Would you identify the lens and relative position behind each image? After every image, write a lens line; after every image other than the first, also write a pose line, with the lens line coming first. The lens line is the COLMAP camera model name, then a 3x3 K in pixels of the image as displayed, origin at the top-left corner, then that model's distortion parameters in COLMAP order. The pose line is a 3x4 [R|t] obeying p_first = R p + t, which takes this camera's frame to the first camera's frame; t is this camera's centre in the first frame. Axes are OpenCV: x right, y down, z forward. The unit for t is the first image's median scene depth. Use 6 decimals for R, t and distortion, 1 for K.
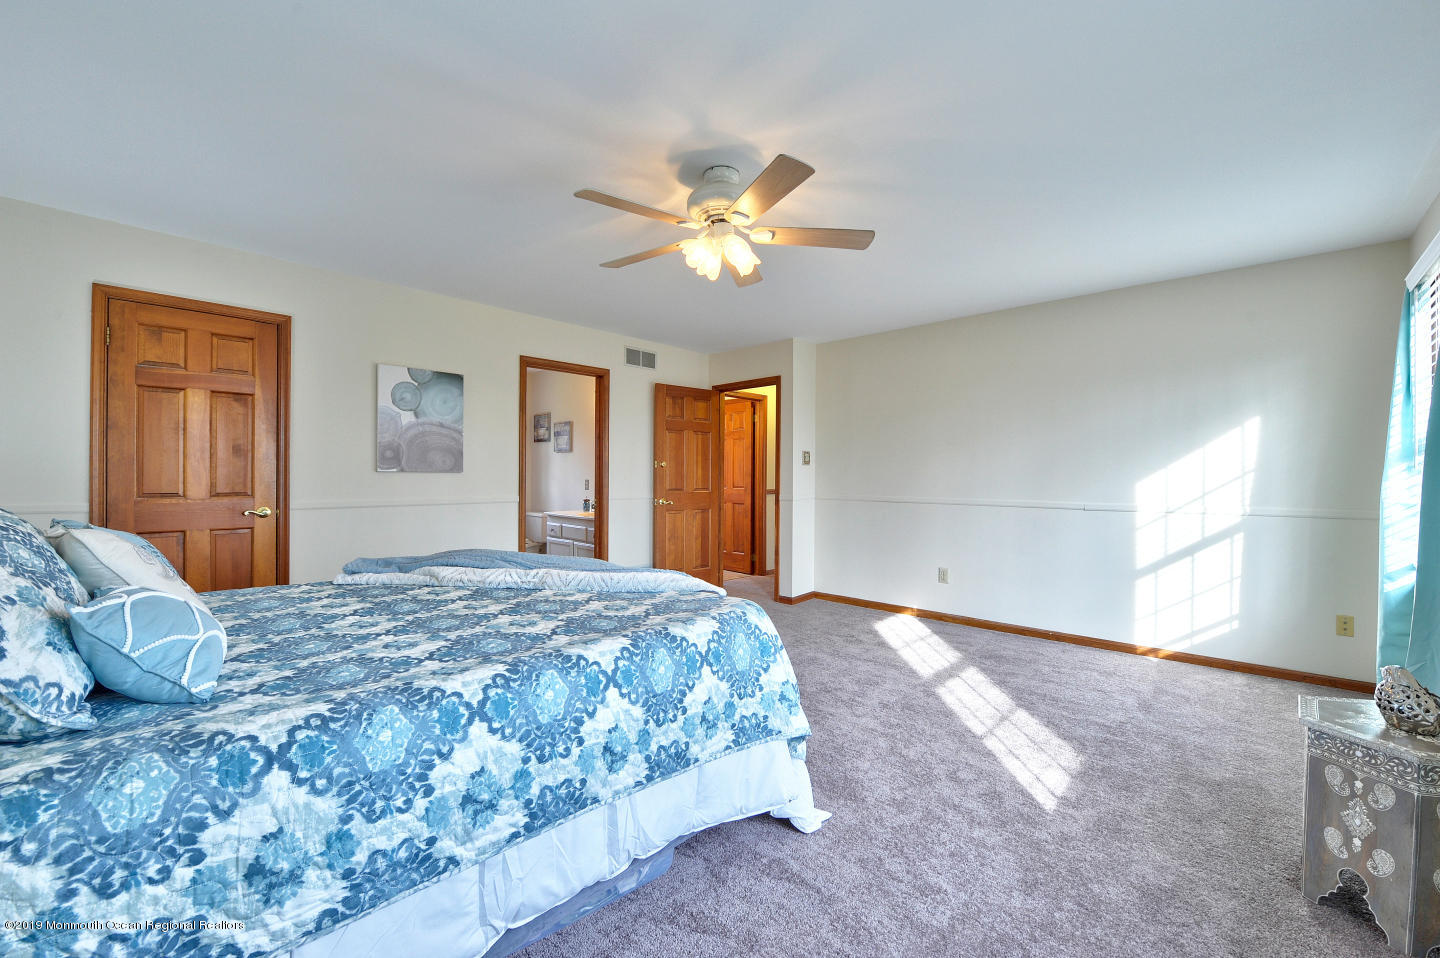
lens RADIAL K [[572.0, 0, 723.7], [0, 572.0, 476.3], [0, 0, 1]] dist [-0.016743, -0.002151]
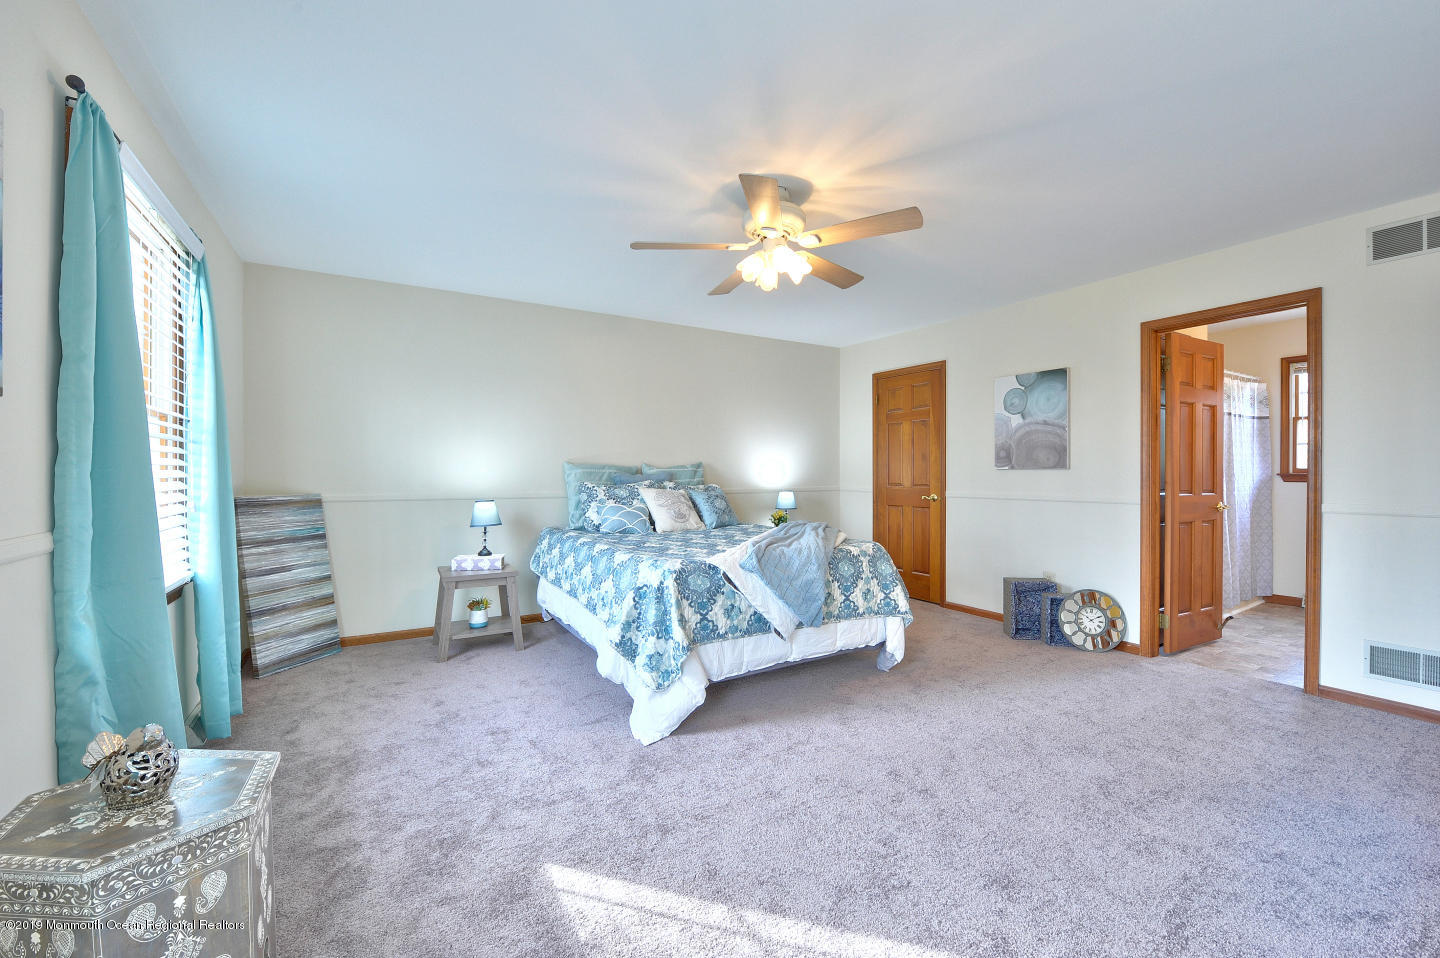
lens RADIAL K [[560.6, 0, 720.0], [0, 560.6, 479.0], [0, 0, 1]] dist [-0.001230, -0.000476]
pose [[-0.274968, 0.006065, -0.961434, 0.633200], [0.002437, 0.999981, 0.005611, 0.003908], [0.961450, -0.000800, -0.274977, 0.718643]]
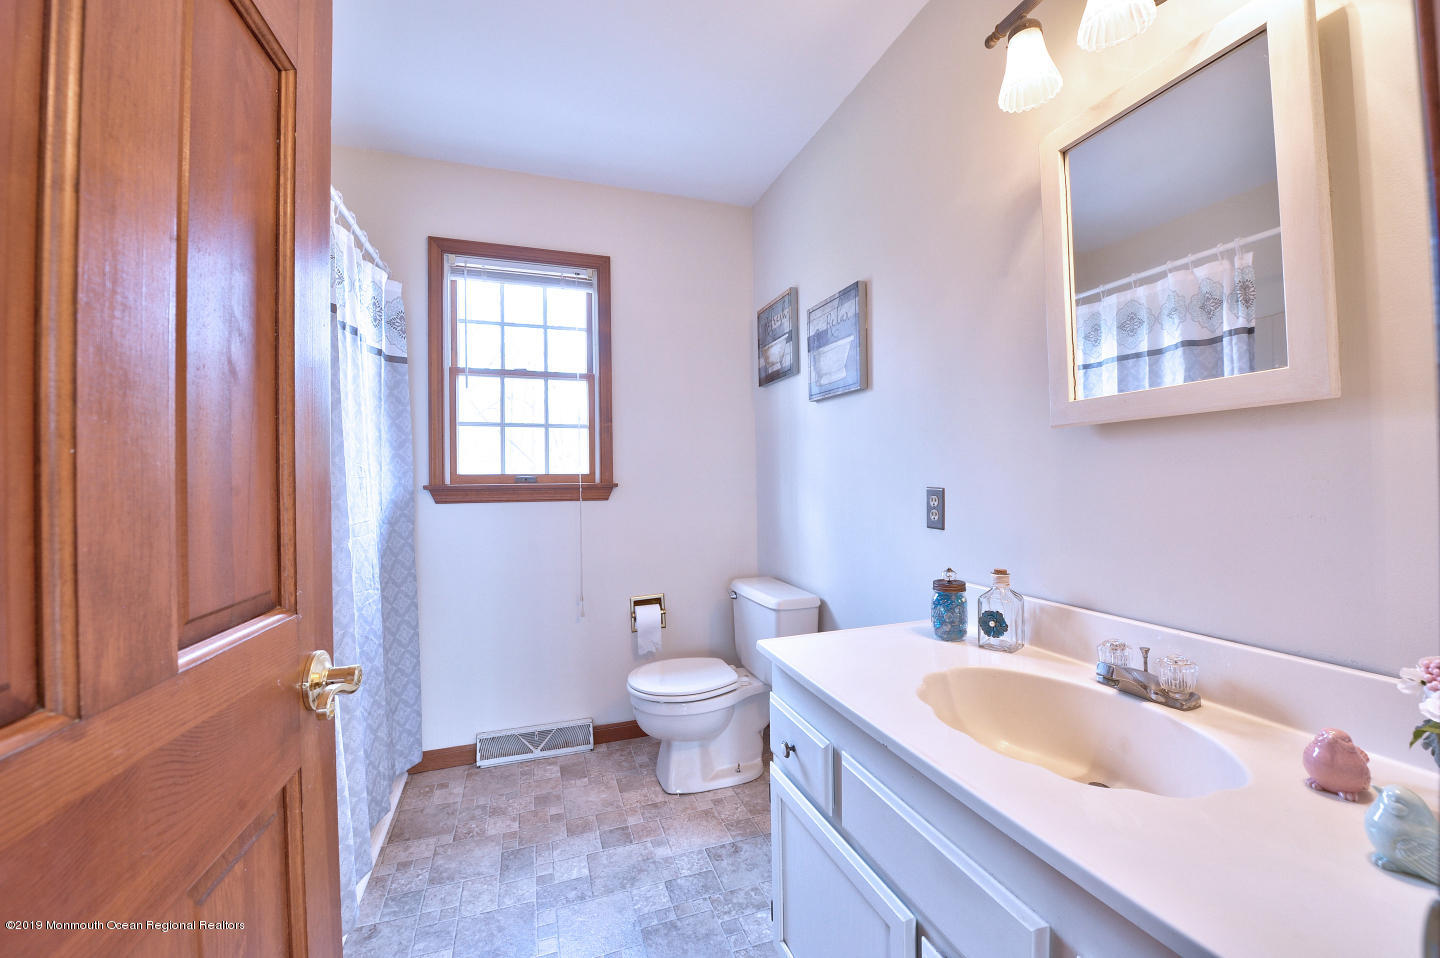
lens RADIAL K [[560.6, 0, 720.0], [0, 560.6, 479.0], [0, 0, 1]] dist [-0.001230, -0.000476]
pose [[0.885850, -0.019457, -0.463564, -0.333687], [0.018210, 0.999809, -0.007167, 0.004313], [0.463615, -0.002093, 0.886034, 1.183894]]
